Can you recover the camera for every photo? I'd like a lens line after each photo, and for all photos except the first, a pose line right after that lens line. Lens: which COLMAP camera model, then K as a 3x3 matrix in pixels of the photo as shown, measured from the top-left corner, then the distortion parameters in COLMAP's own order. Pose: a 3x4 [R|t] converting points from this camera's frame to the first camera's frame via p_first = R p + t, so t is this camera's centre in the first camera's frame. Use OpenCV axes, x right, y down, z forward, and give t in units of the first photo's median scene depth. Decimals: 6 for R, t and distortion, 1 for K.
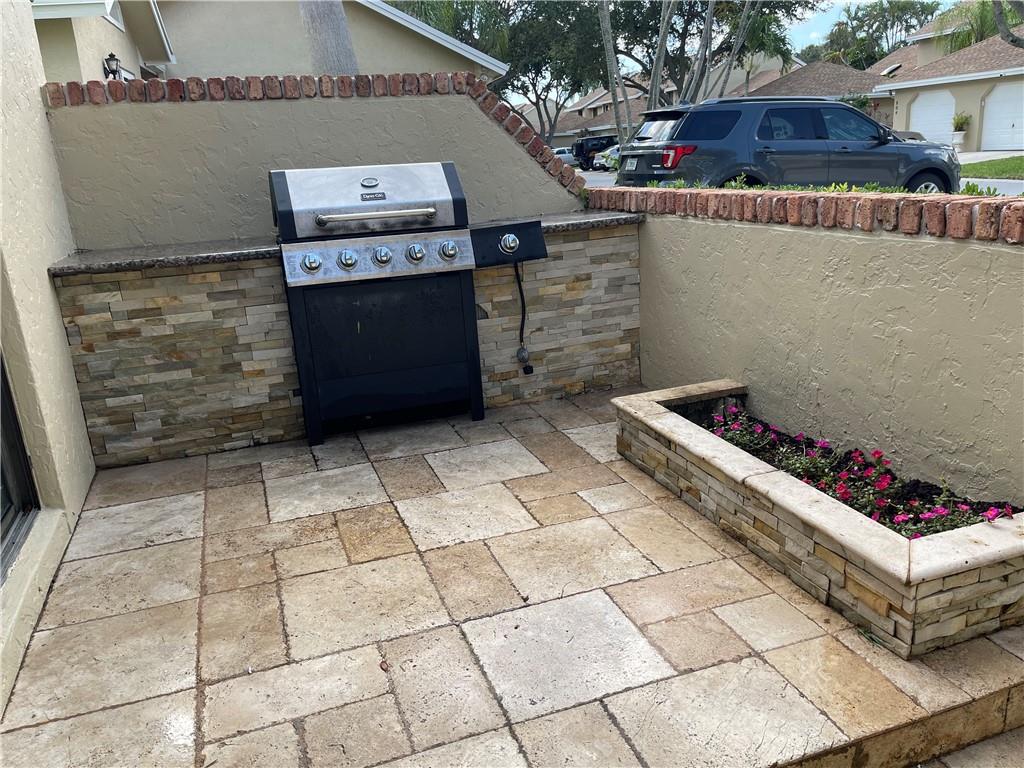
lens RADIAL K [[767.2, 0, 517.1], [0, 767.2, 384.9], [0, 0, 1]] dist [0.057842, -0.076039]
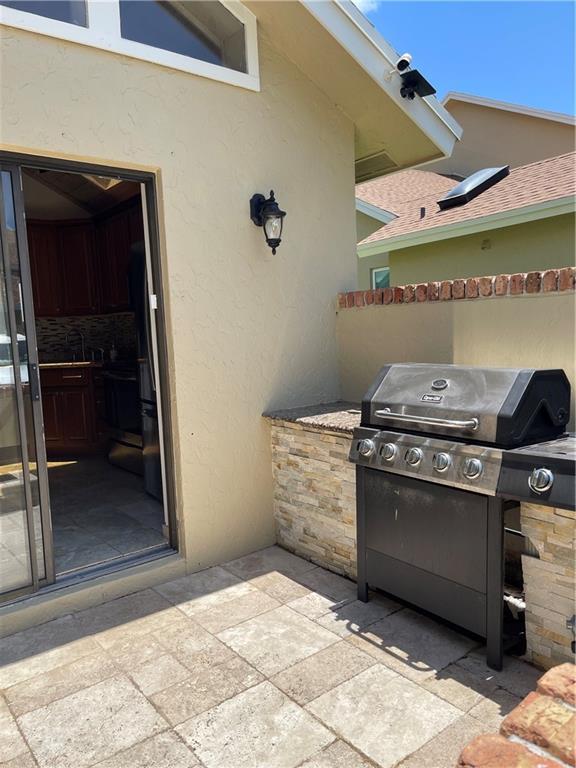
lens RADIAL K [[575.4, 0, 290.1], [0, 575.4, 388.4], [0, 0, 1]] dist [0.057842, -0.076039]
pose [[0.312862, 0.142764, -0.939008, 0.492391], [-0.244910, 0.967333, 0.065470, -0.270331], [0.917680, 0.209490, 0.337606, 0.584262]]
